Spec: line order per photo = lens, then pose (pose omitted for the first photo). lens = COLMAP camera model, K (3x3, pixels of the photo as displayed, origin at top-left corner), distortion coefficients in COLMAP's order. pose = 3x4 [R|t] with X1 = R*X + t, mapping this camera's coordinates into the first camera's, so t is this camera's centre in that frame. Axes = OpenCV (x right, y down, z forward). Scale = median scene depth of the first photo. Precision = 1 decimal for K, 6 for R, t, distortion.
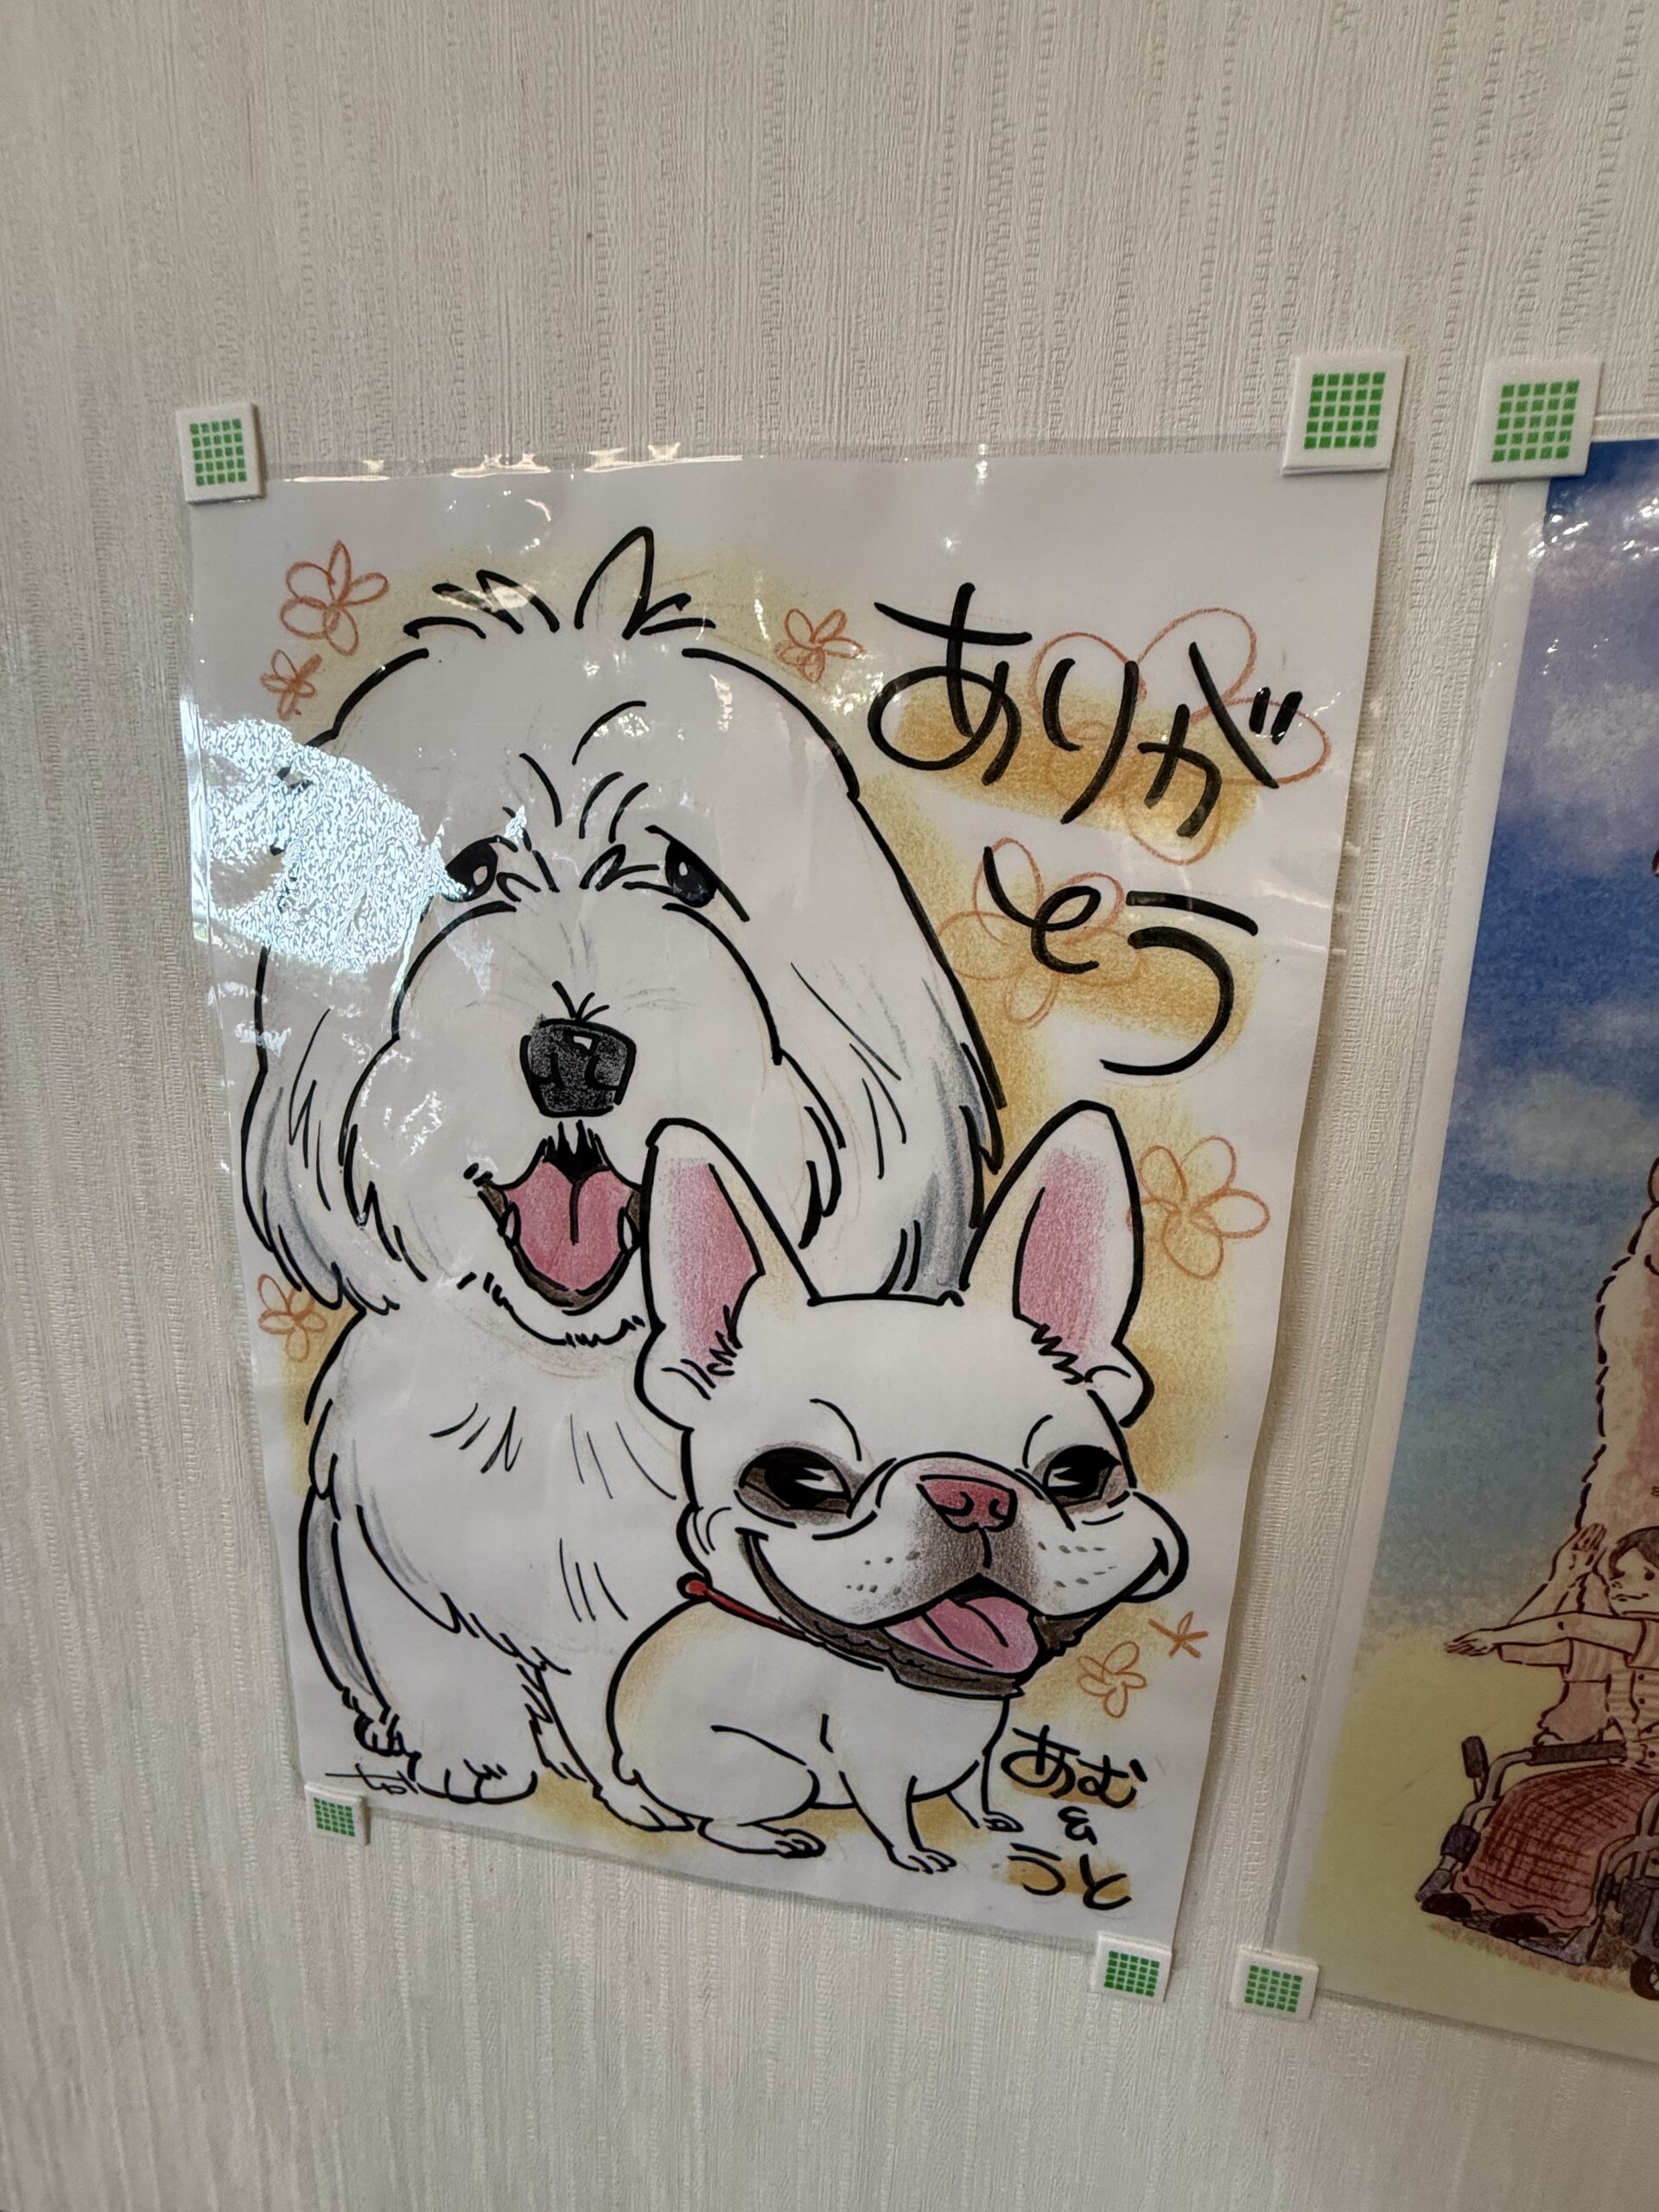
lens RADIAL K [[887.6, 0, 825.8], [0, 887.6, 1100.1], [0, 0, 1]] dist [0.001009, 0.000570]
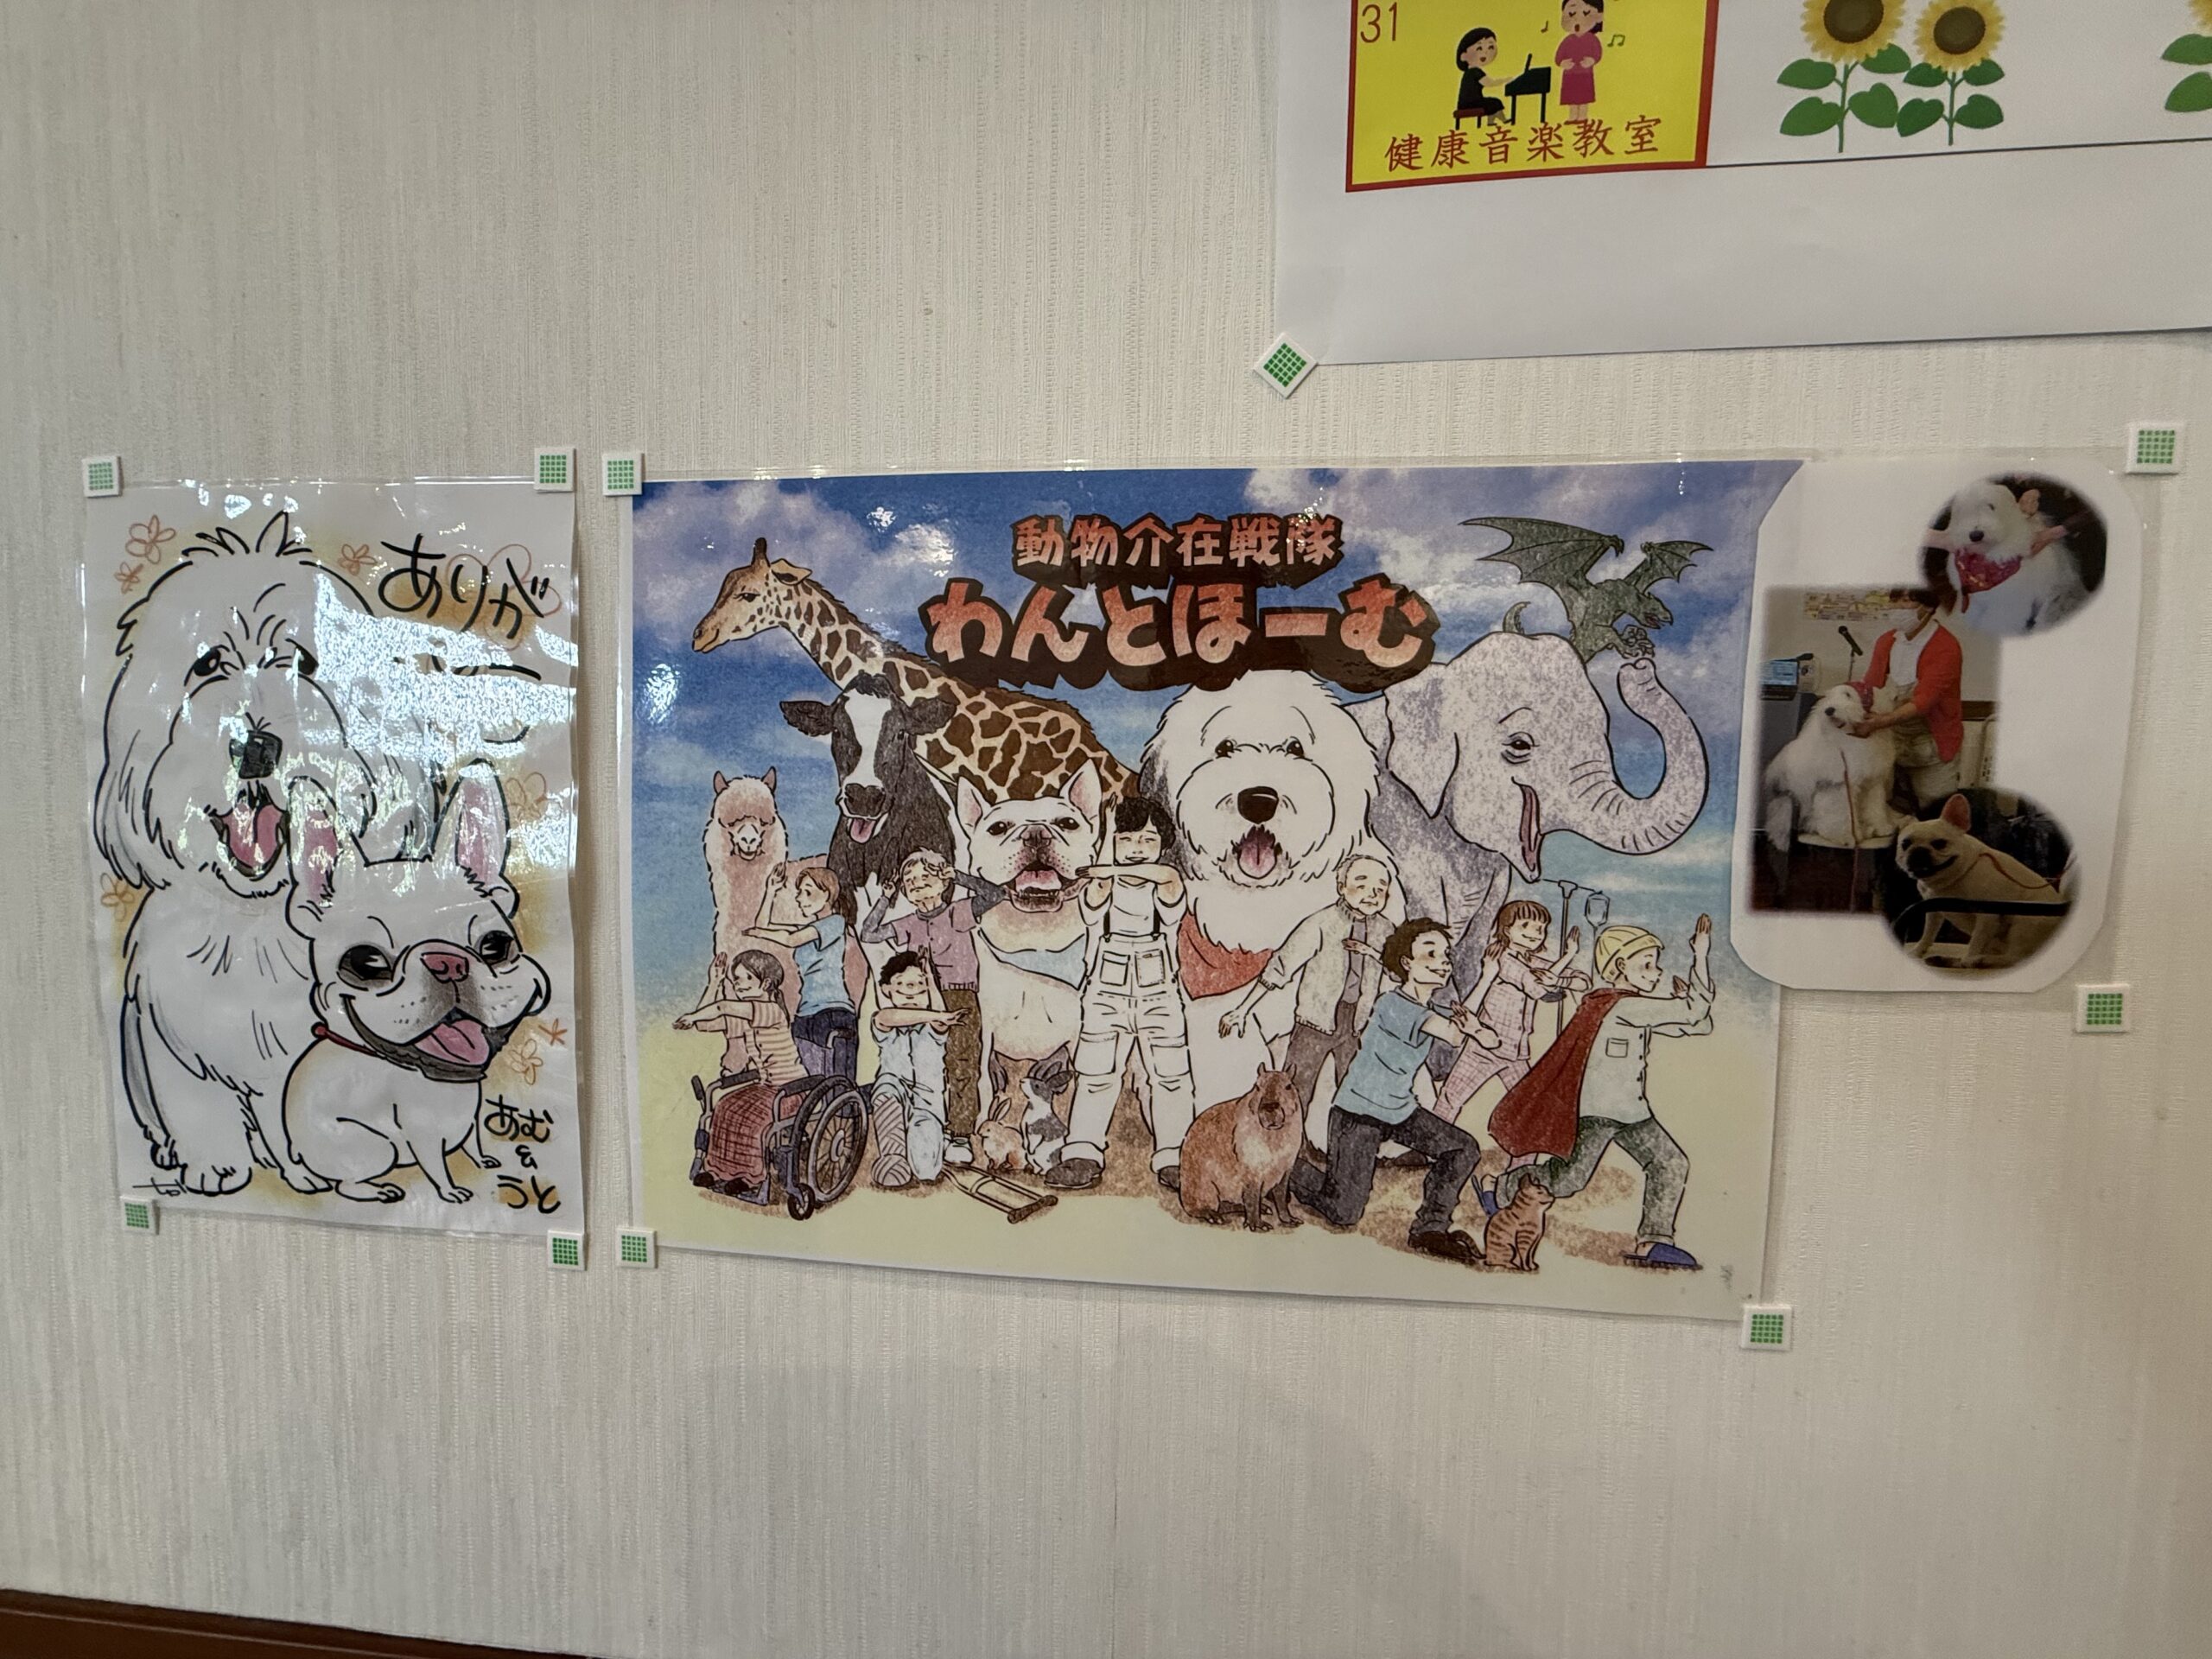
lens RADIAL K [[887.6, 0, 1106.0], [0, 887.6, 829.5], [0, 0, 1]] dist [0.001009, 0.000570]
pose [[0.998892, -0.021968, 0.041617, 1.517190], [0.027326, 0.990753, -0.132899, 0.441866], [-0.038313, 0.133889, 0.990255, -1.035363]]
